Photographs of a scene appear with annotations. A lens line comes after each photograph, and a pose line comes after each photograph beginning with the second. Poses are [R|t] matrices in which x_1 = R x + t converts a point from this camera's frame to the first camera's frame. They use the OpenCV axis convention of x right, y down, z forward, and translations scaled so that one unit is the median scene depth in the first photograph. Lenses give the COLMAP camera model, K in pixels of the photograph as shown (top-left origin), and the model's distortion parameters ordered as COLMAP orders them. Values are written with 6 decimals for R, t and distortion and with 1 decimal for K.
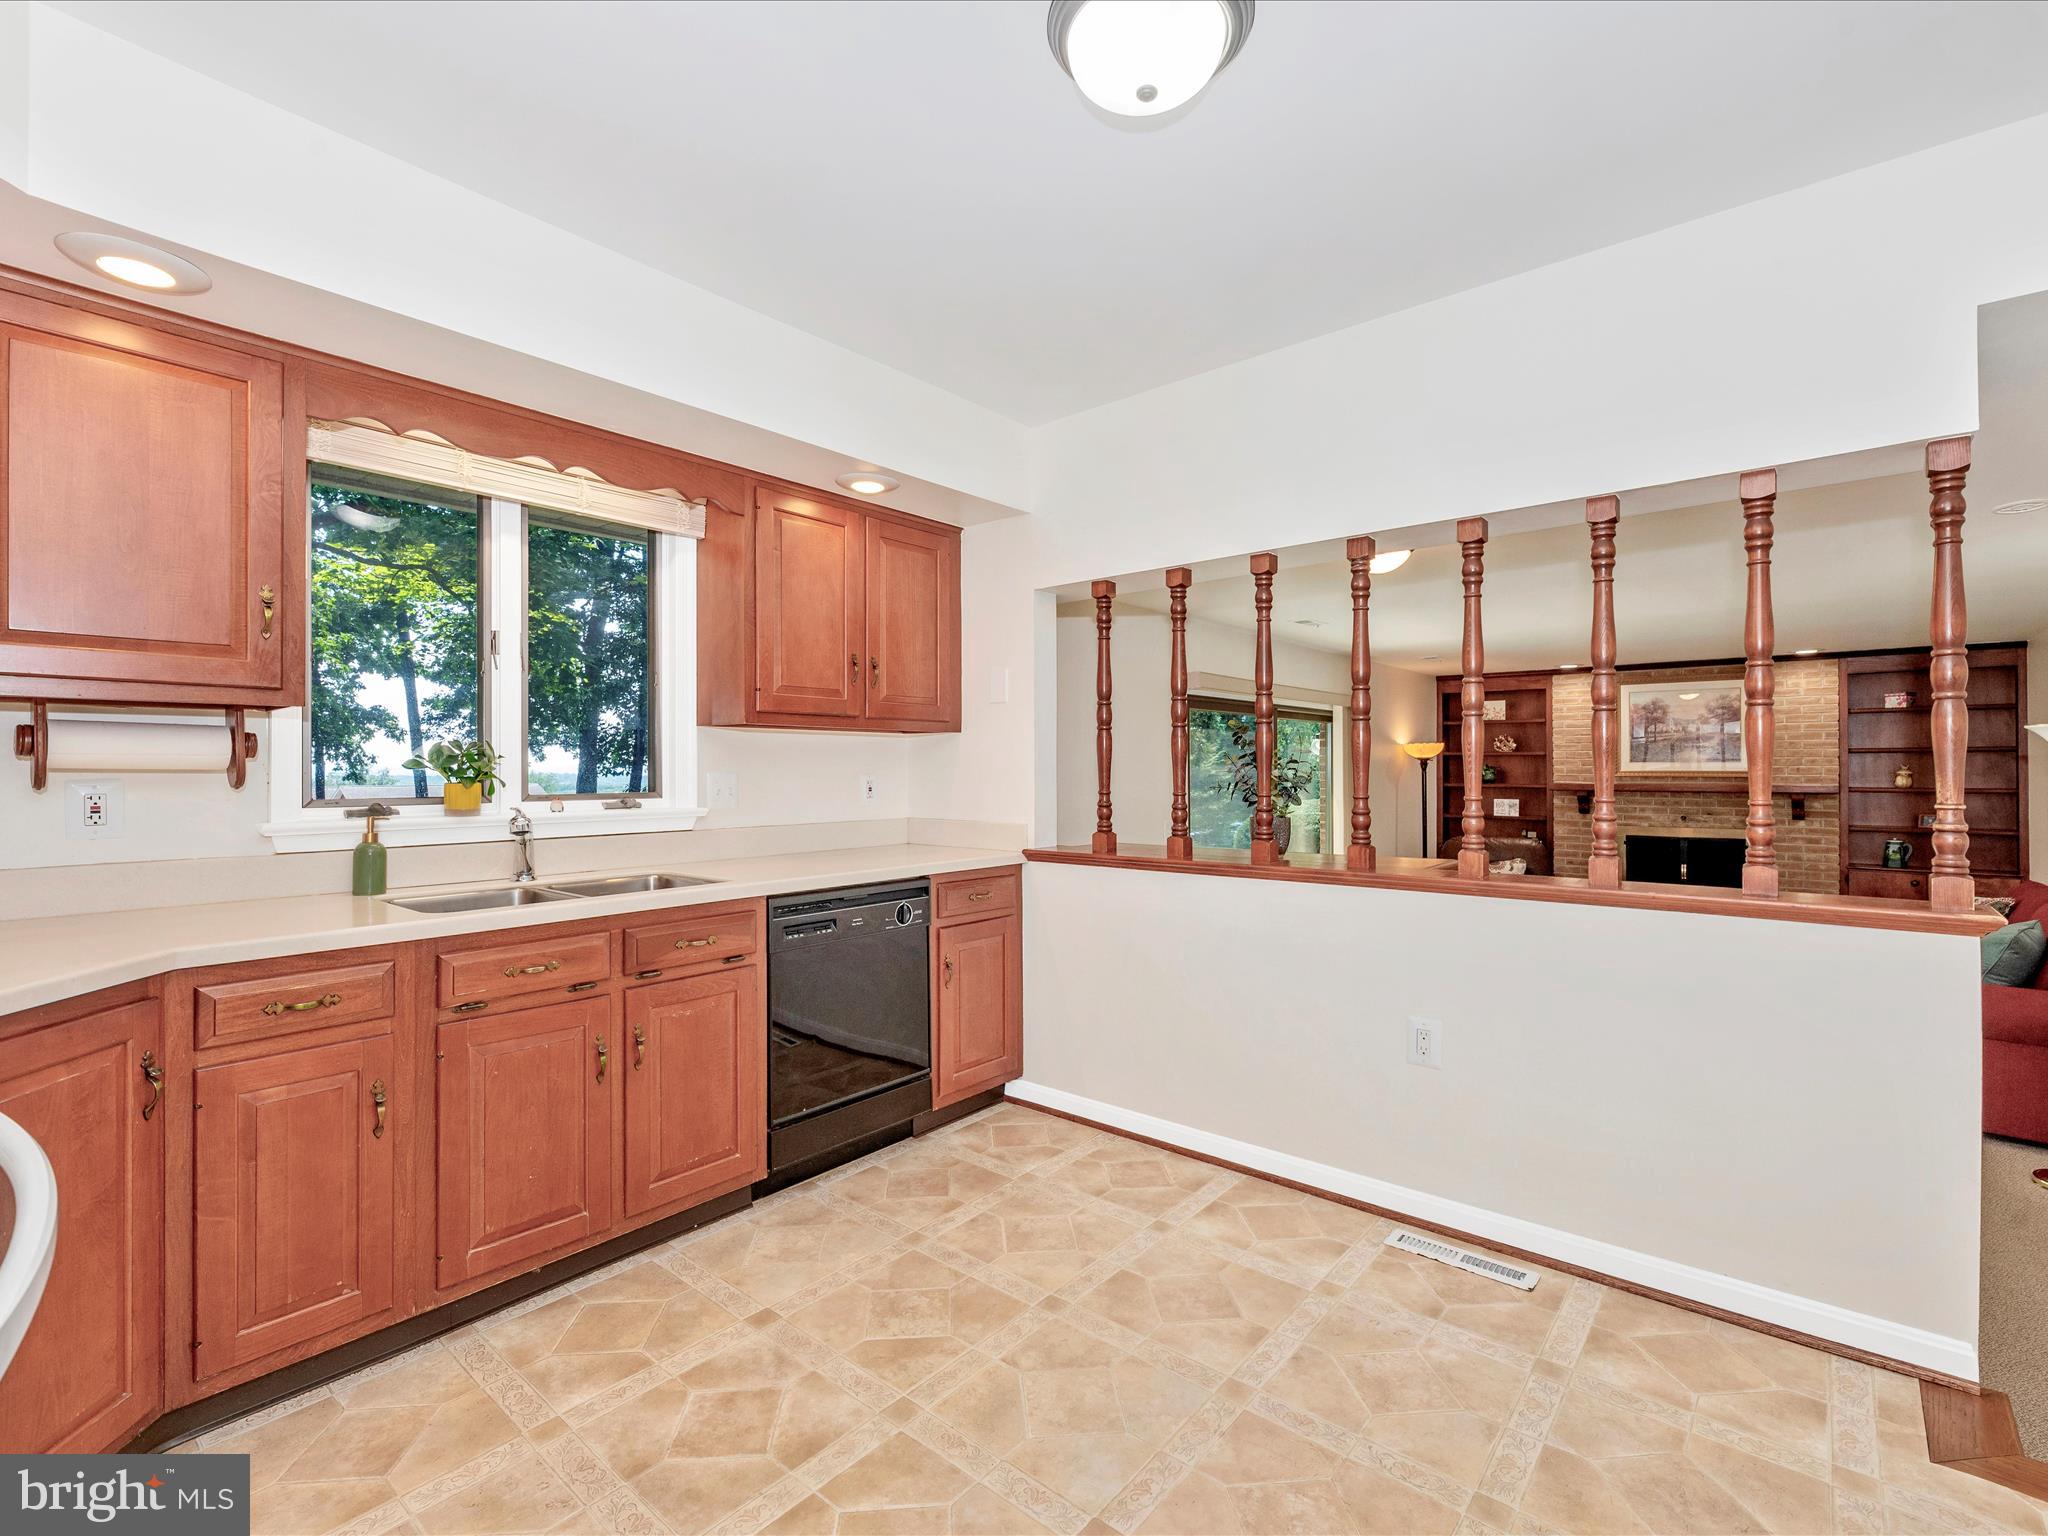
lens RADIAL K [[946.2, 0, 1022.8], [0, 946.2, 751.6], [0, 0, 1]] dist [0.006094, 0.000560]
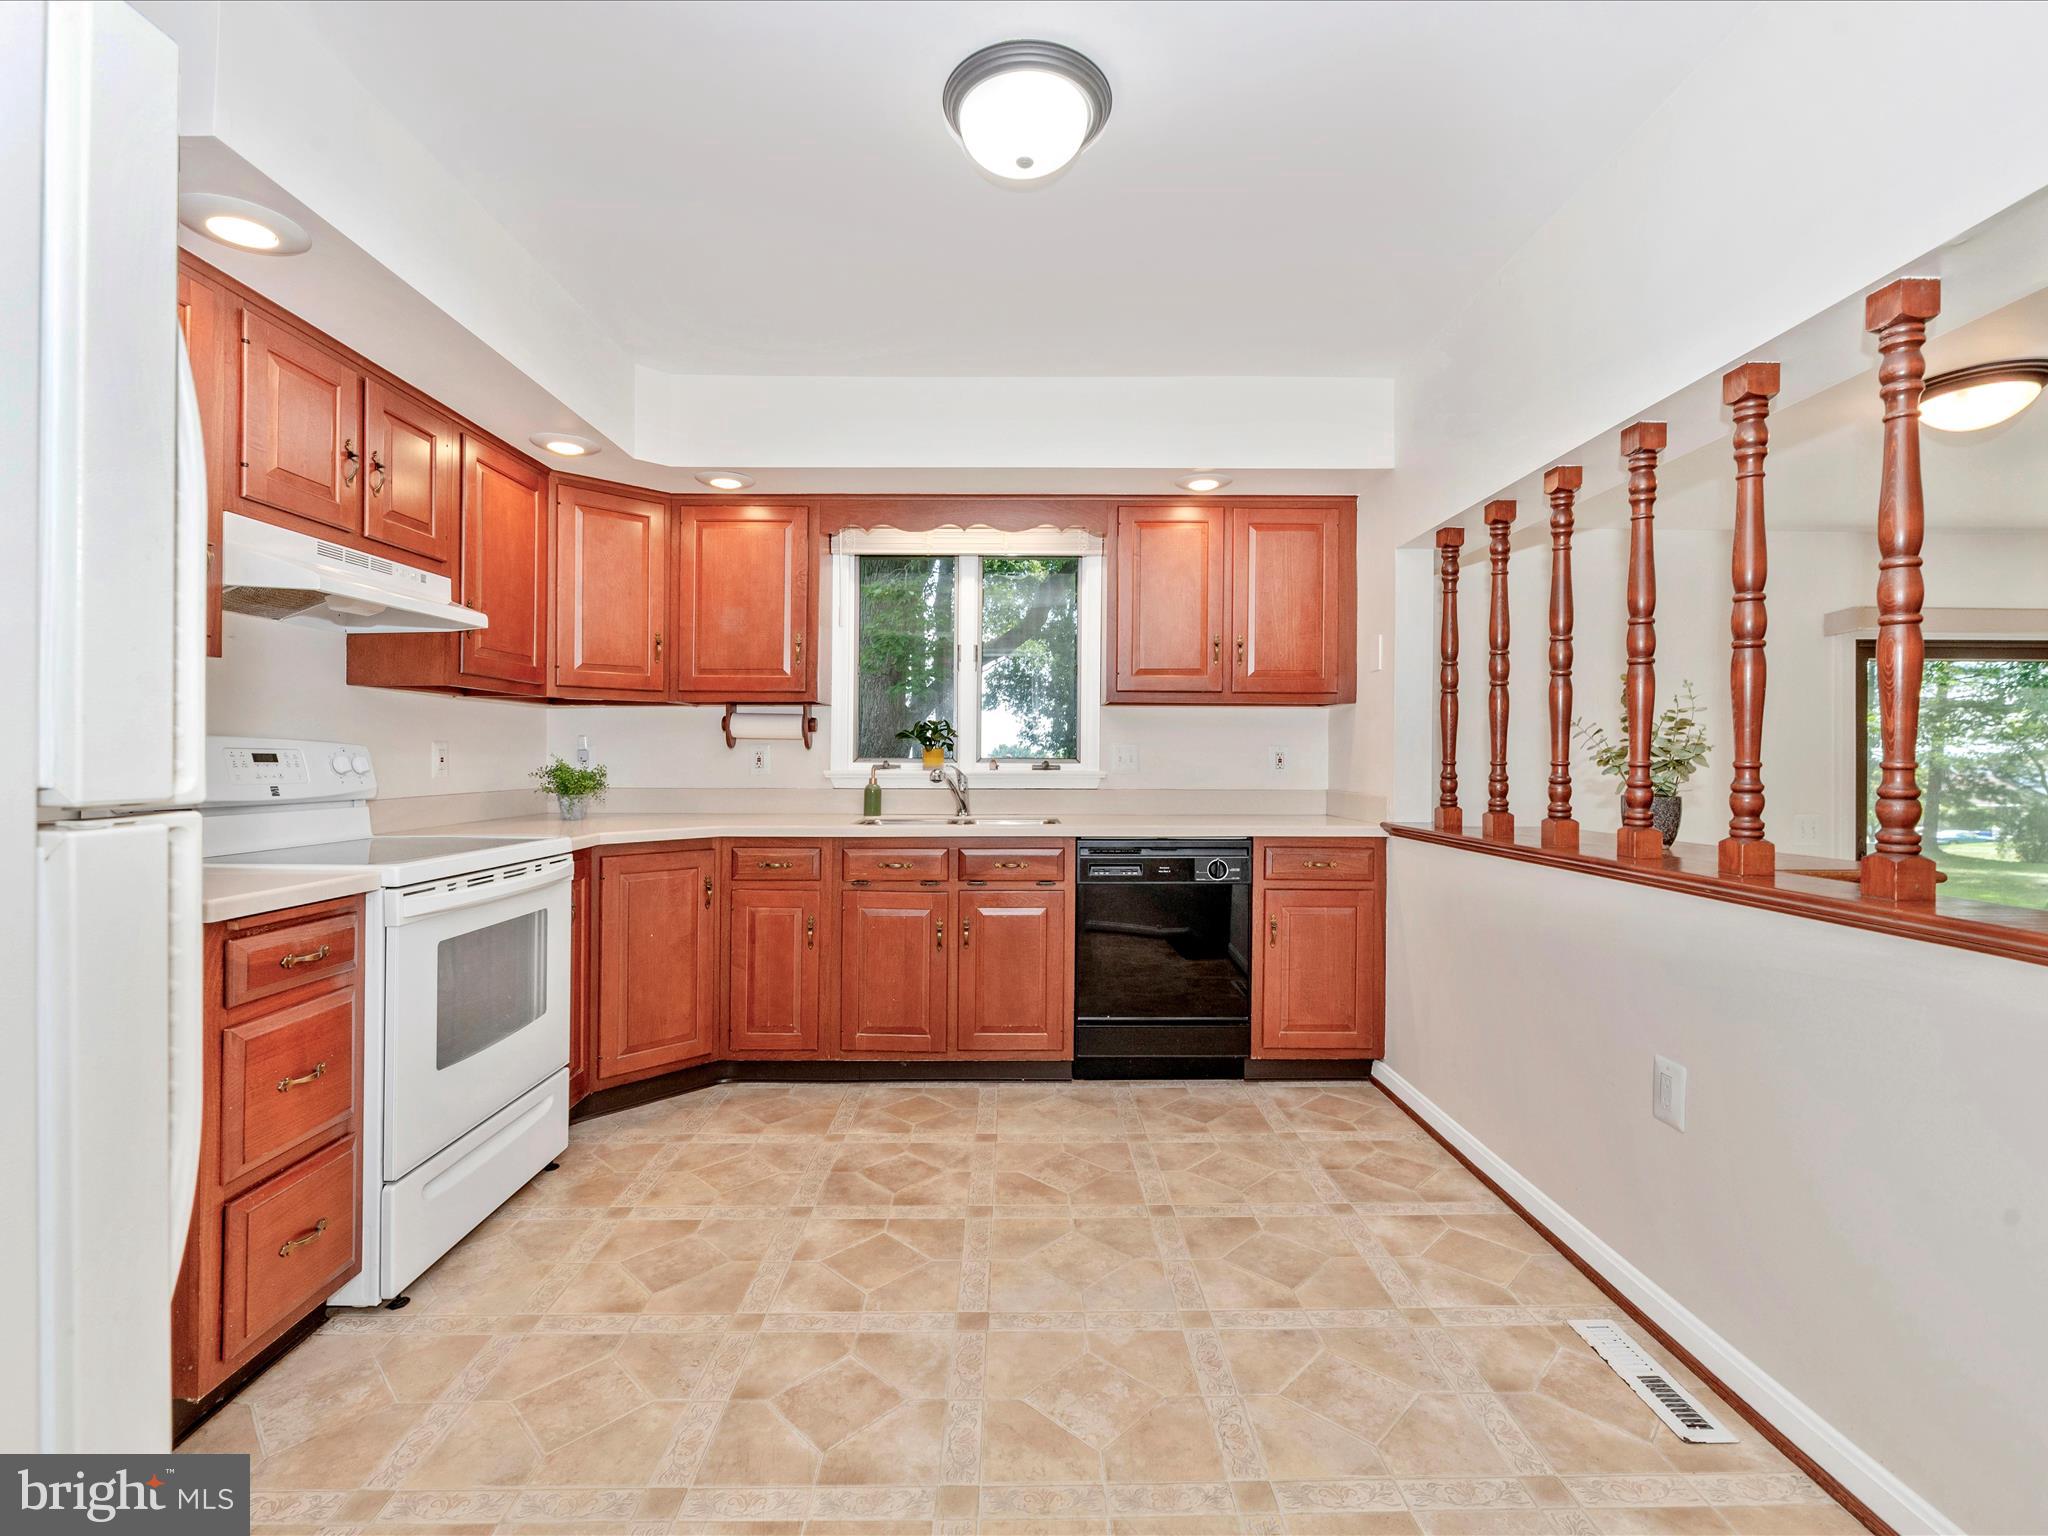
lens RADIAL K [[946.2, 0, 1022.8], [0, 946.2, 751.6], [0, 0, 1]] dist [0.006094, 0.000560]
pose [[0.651924, -0.001331, -0.758283, 0.695198], [0.006185, 0.999975, 0.003561, 0.036103], [0.758259, -0.007011, 0.651916, 0.141172]]
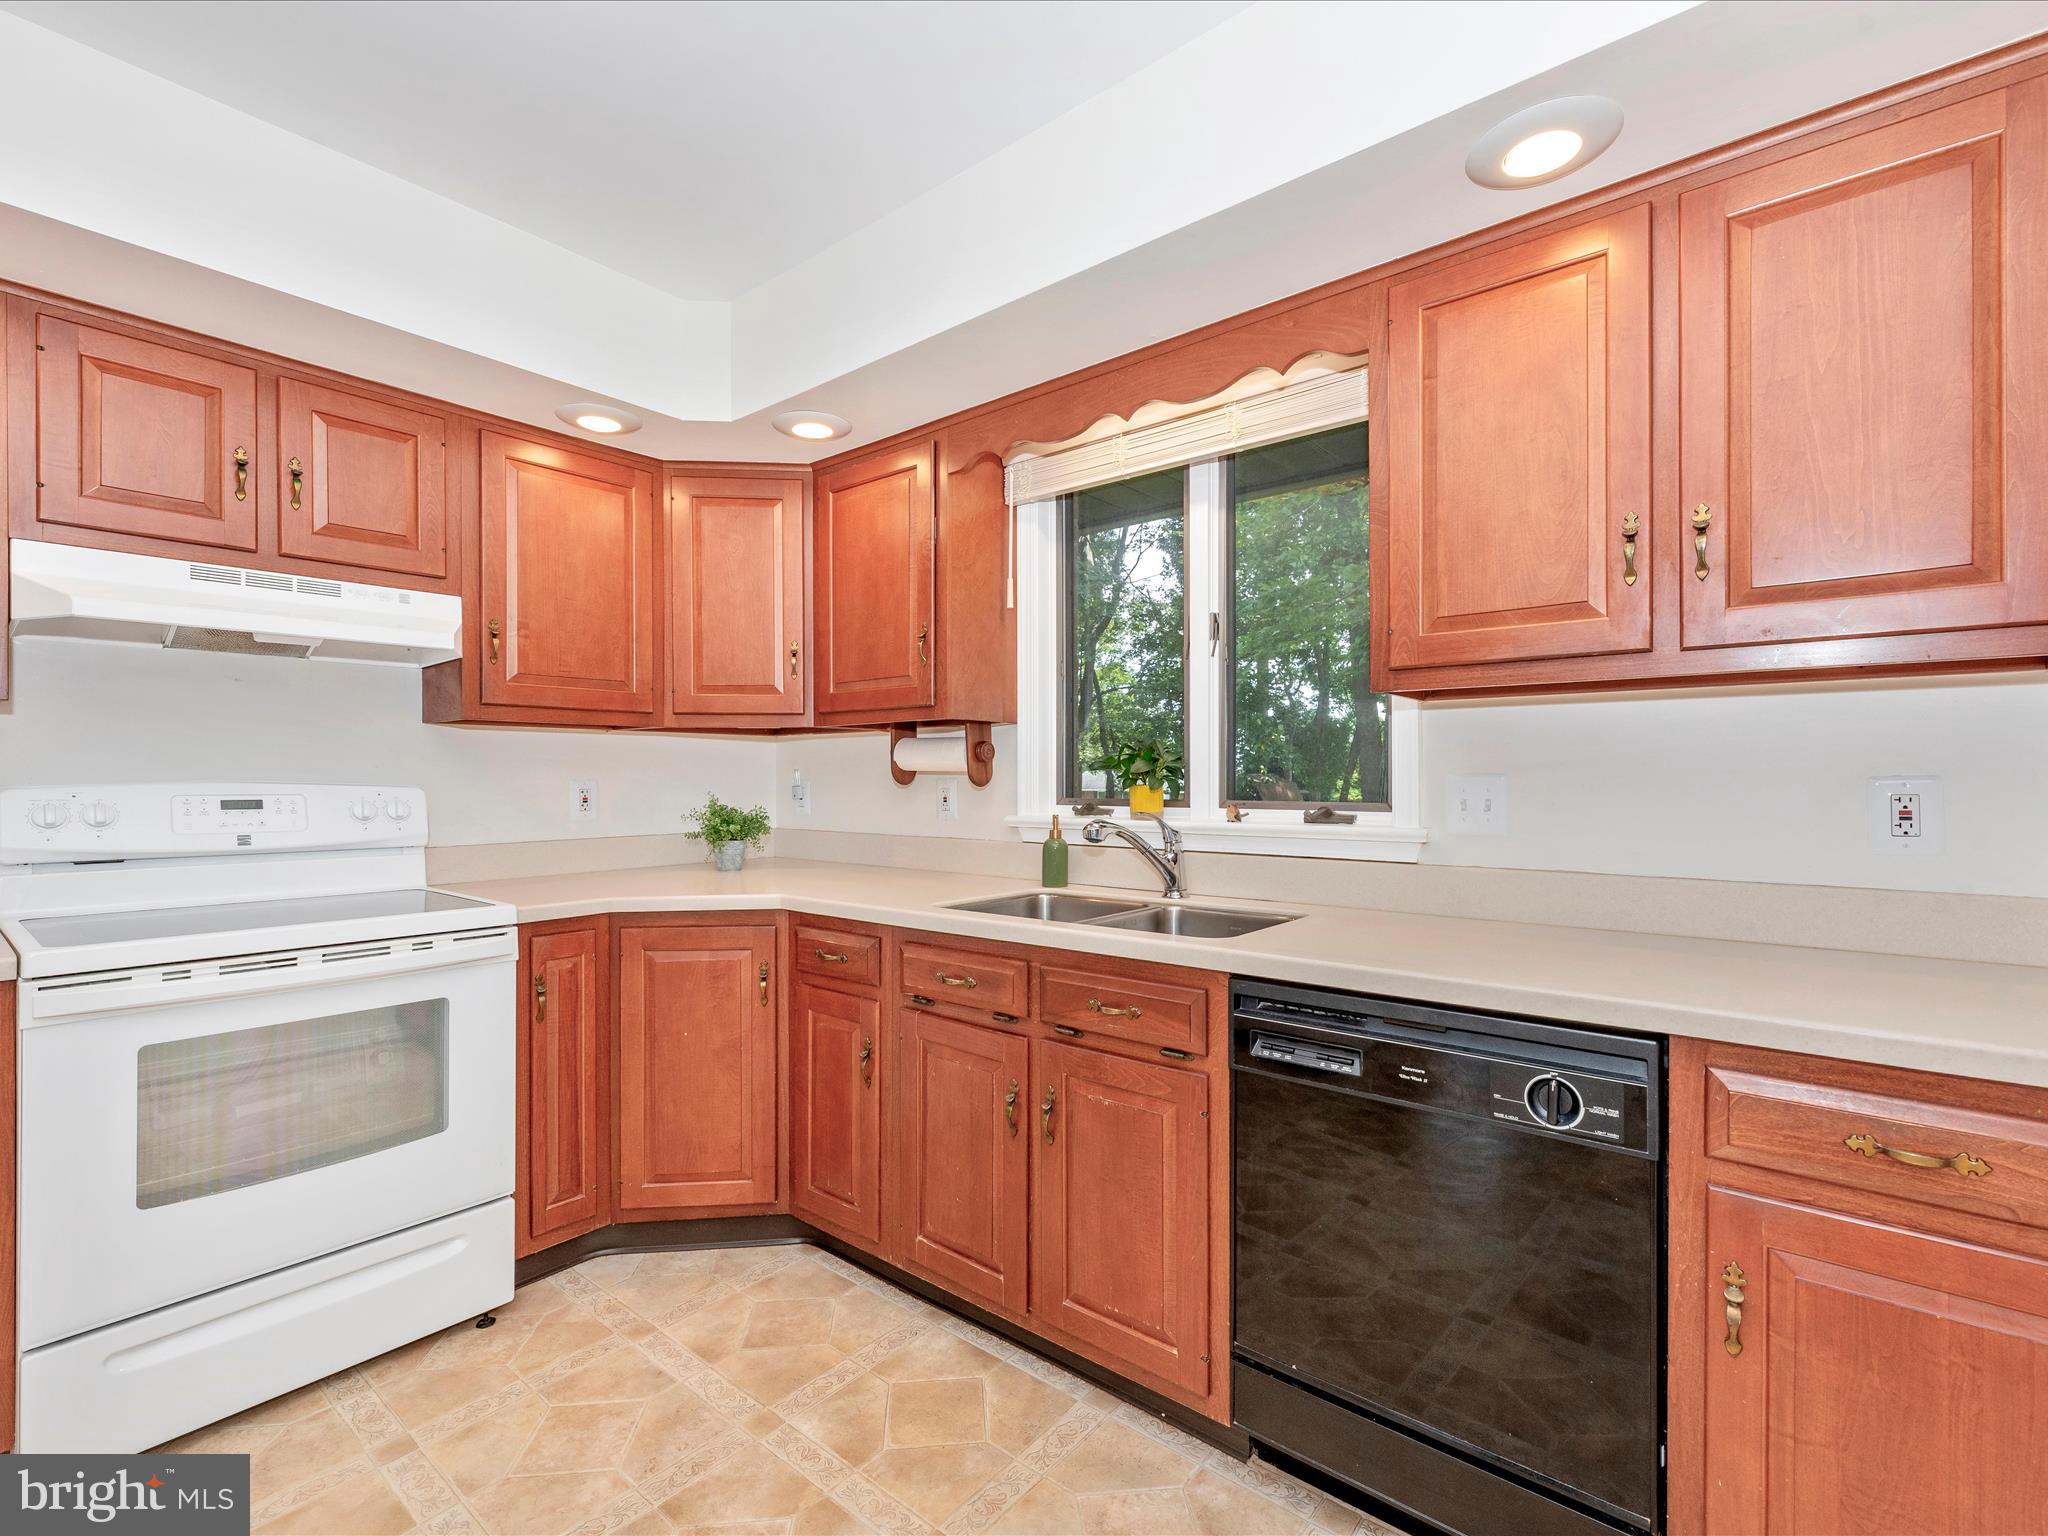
lens RADIAL K [[930.9, 0, 1027.9], [0, 930.9, 771.9], [0, 0, 1]] dist [0.002322, 0.000476]
pose [[0.014782, -0.006977, -0.999866, 0.366736], [0.013898, 0.999880, -0.006772, 0.026154], [0.999794, -0.013796, 0.014877, 0.939988]]
